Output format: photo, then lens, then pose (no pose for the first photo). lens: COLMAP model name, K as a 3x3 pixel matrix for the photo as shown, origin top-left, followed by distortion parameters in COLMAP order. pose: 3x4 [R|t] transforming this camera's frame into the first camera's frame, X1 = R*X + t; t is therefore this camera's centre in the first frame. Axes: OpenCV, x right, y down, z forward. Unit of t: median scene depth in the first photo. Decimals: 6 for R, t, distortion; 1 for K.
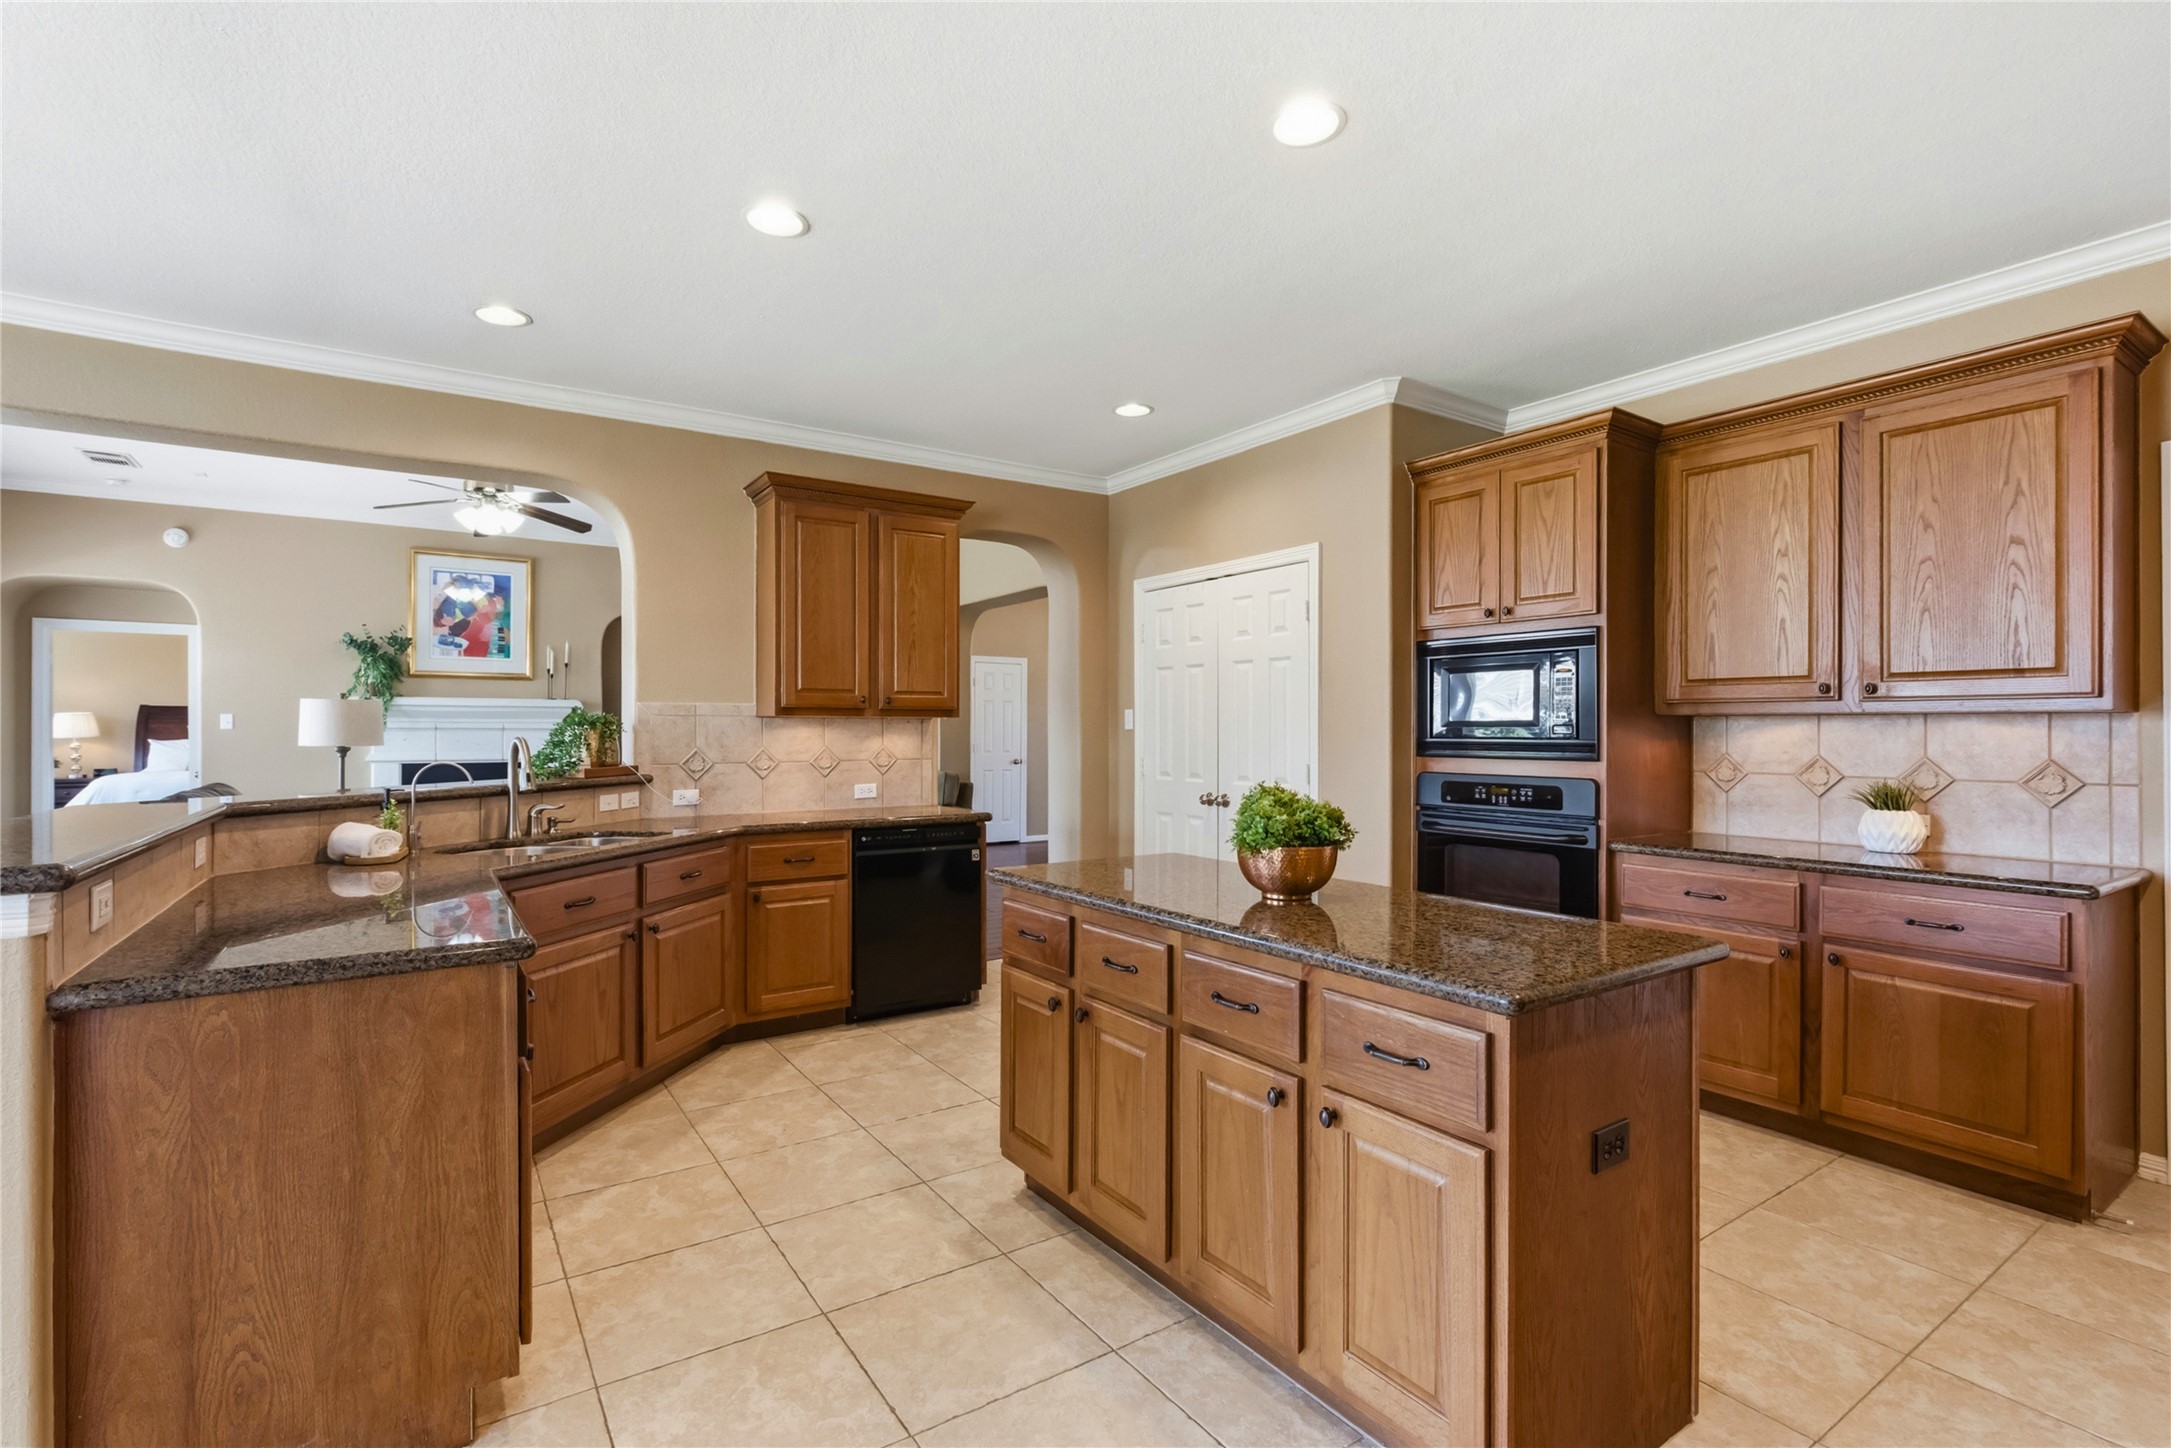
lens RADIAL K [[994.4, 0, 1082.8], [0, 994.4, 728.4], [0, 0, 1]] dist [-0.001059, -0.000025]
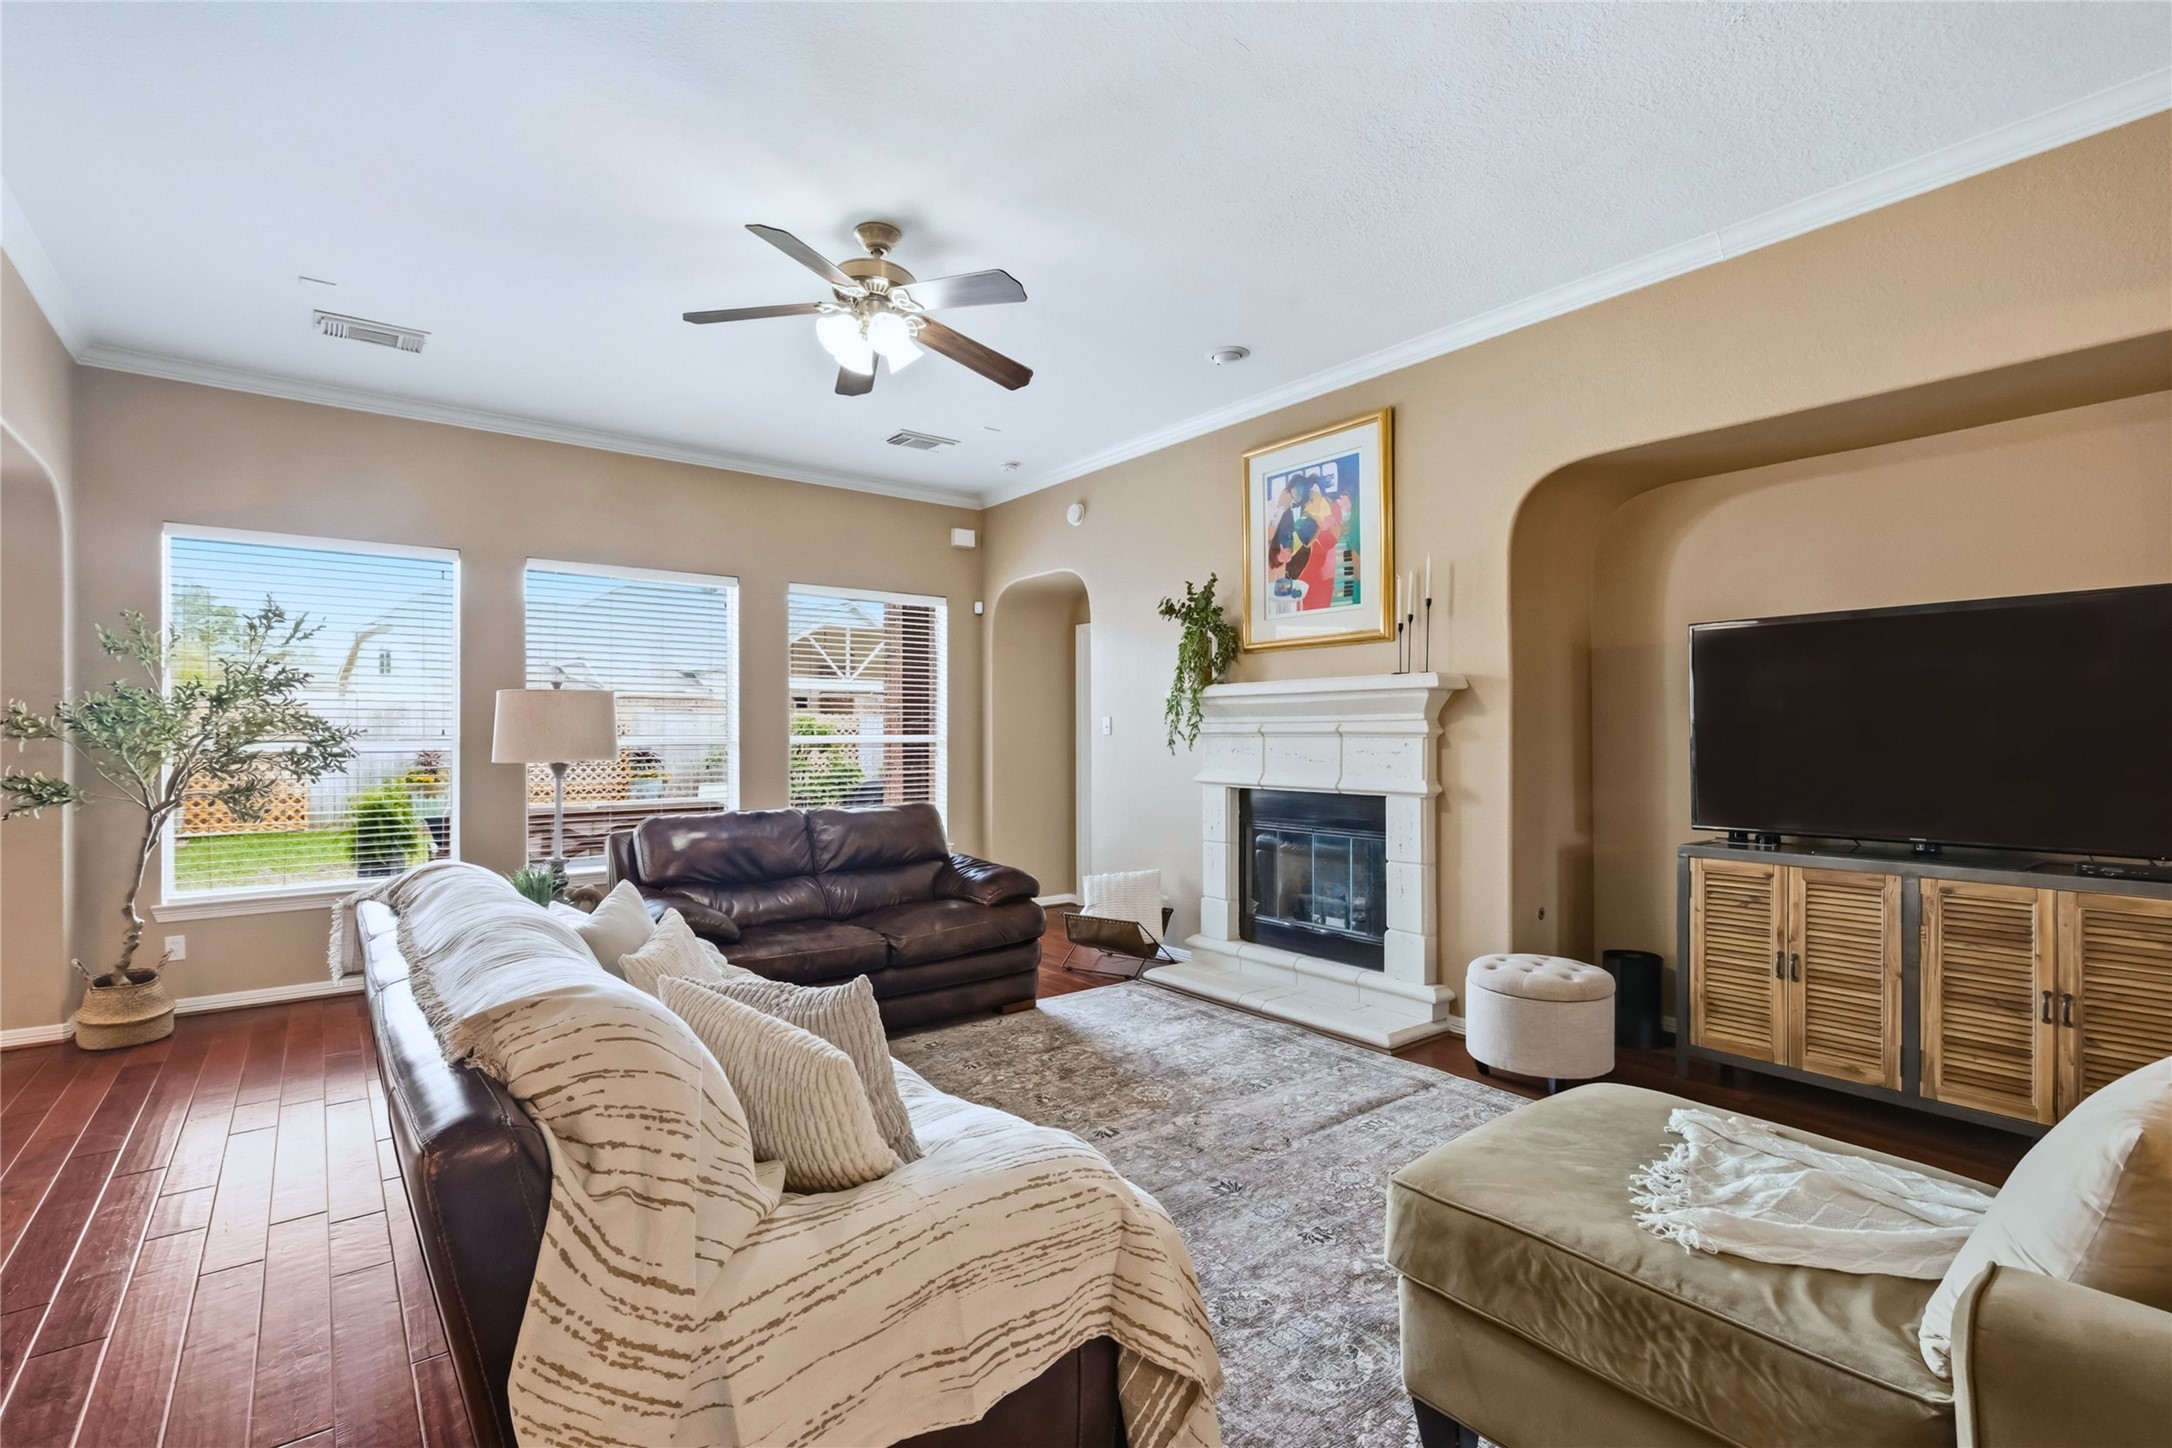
lens RADIAL K [[994.8, 0, 1081.9], [0, 994.8, 728.2], [0, 0, 1]] dist [-0.001059, -0.000025]
pose [[0.059377, -0.003693, -0.998229, -0.045695], [0.002986, 0.999989, -0.003522, -0.001770], [0.998231, -0.002772, 0.059387, 0.837088]]
